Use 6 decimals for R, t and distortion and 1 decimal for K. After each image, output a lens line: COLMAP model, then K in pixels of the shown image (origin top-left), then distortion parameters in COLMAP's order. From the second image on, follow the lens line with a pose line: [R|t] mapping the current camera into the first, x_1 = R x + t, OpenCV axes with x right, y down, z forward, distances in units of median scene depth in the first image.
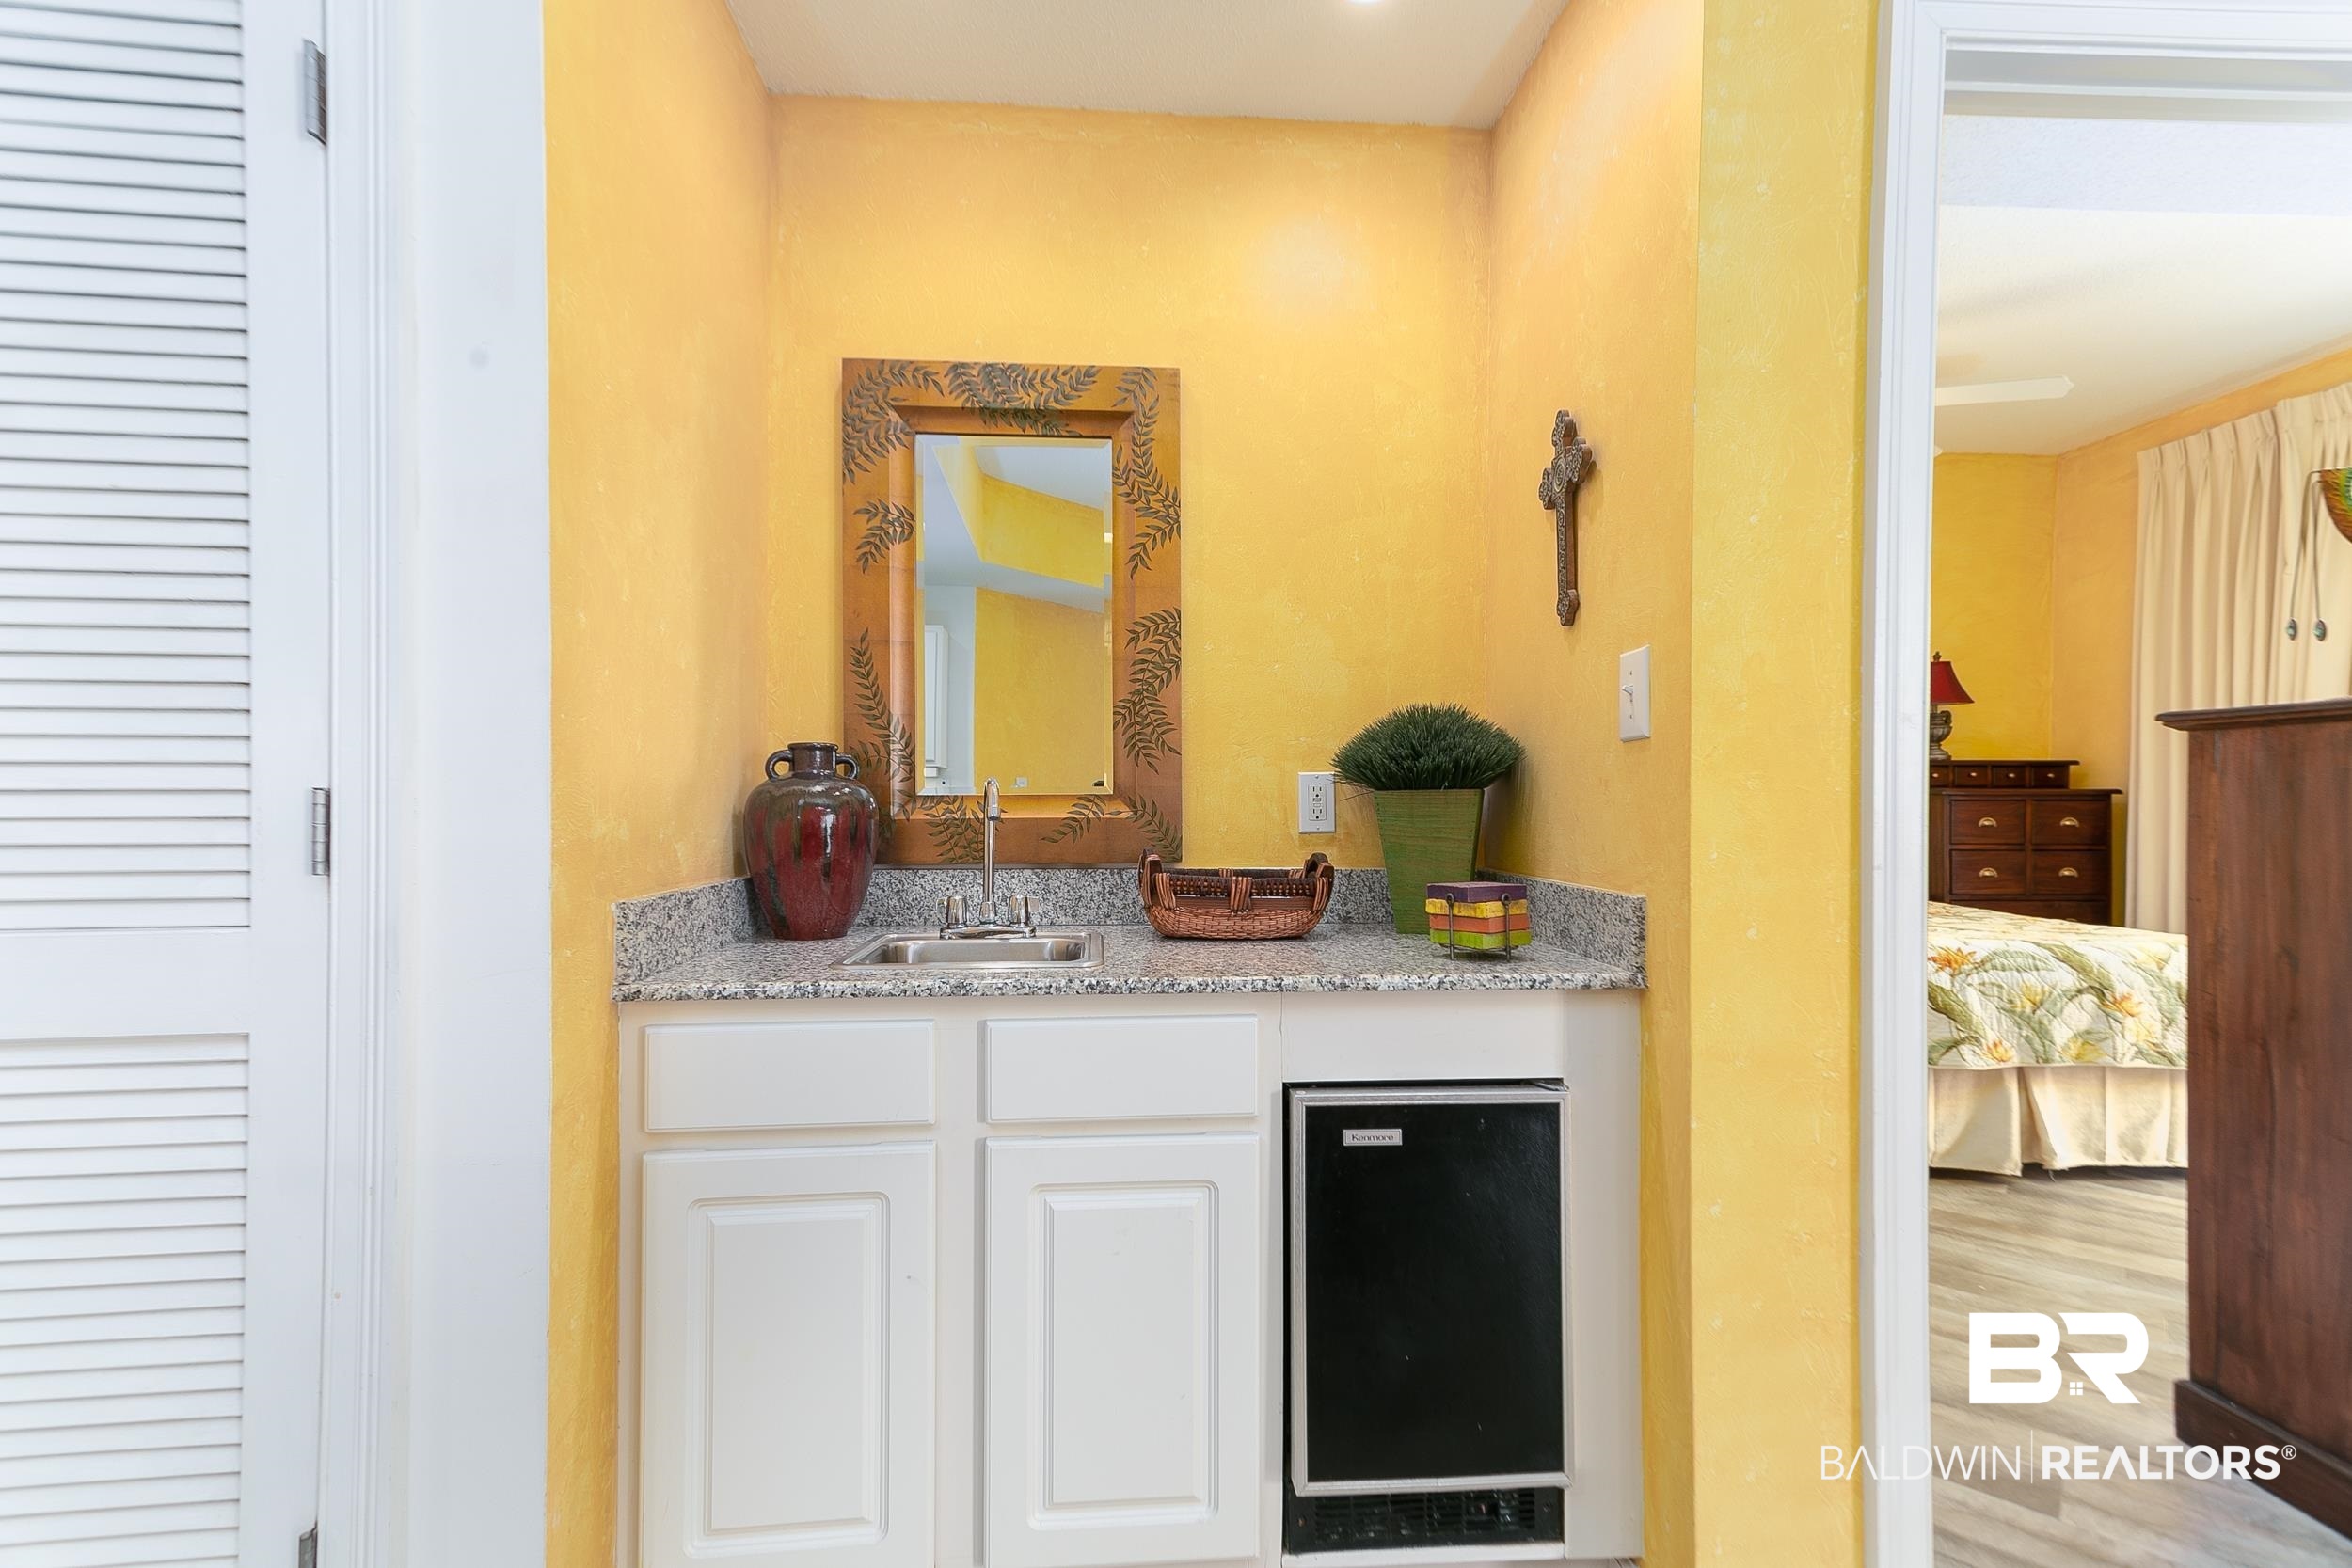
lens RADIAL K [[1096.1, 0, 1180.8], [0, 1096.1, 792.7], [0, 0, 1]] dist [0.028808, 0.000825]
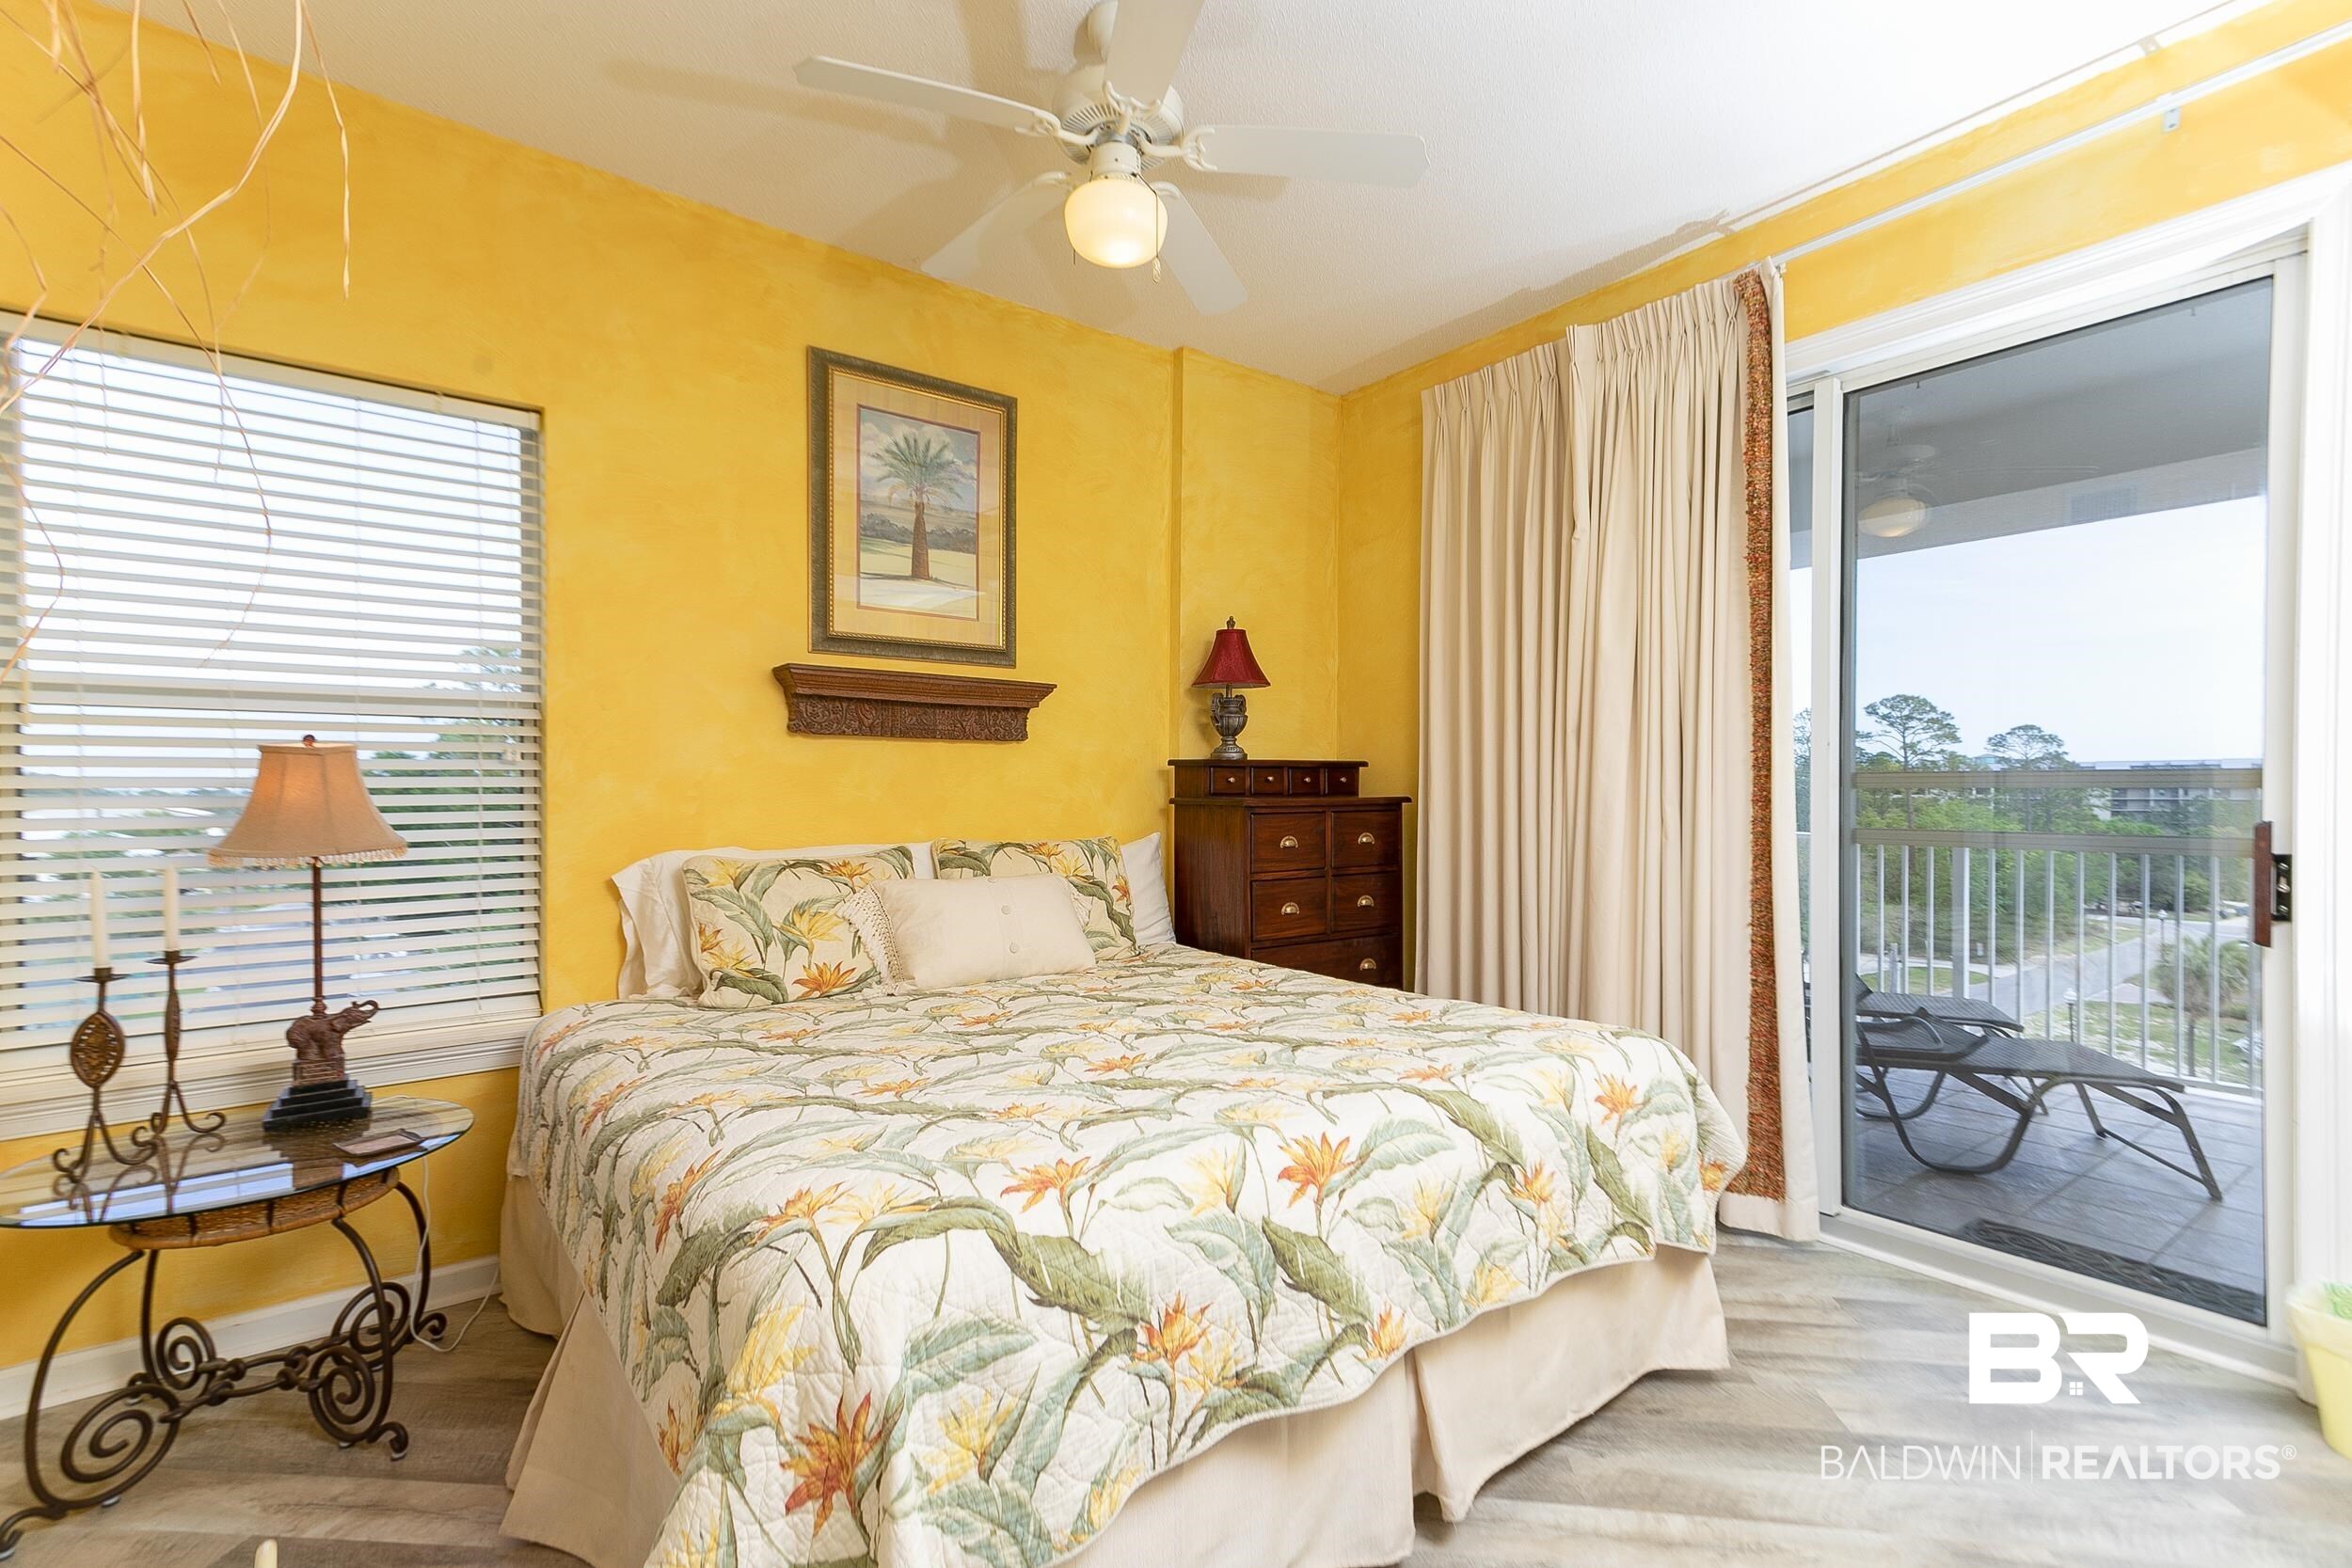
lens RADIAL K [[1096.1, 0, 1180.8], [0, 1096.1, 792.7], [0, 0, 1]] dist [0.028808, 0.000825]
pose [[0.832769, -0.007733, 0.553567, 0.252149], [0.006052, 0.999970, 0.004863, -0.011190], [-0.553588, -0.000700, 0.832790, 0.421225]]
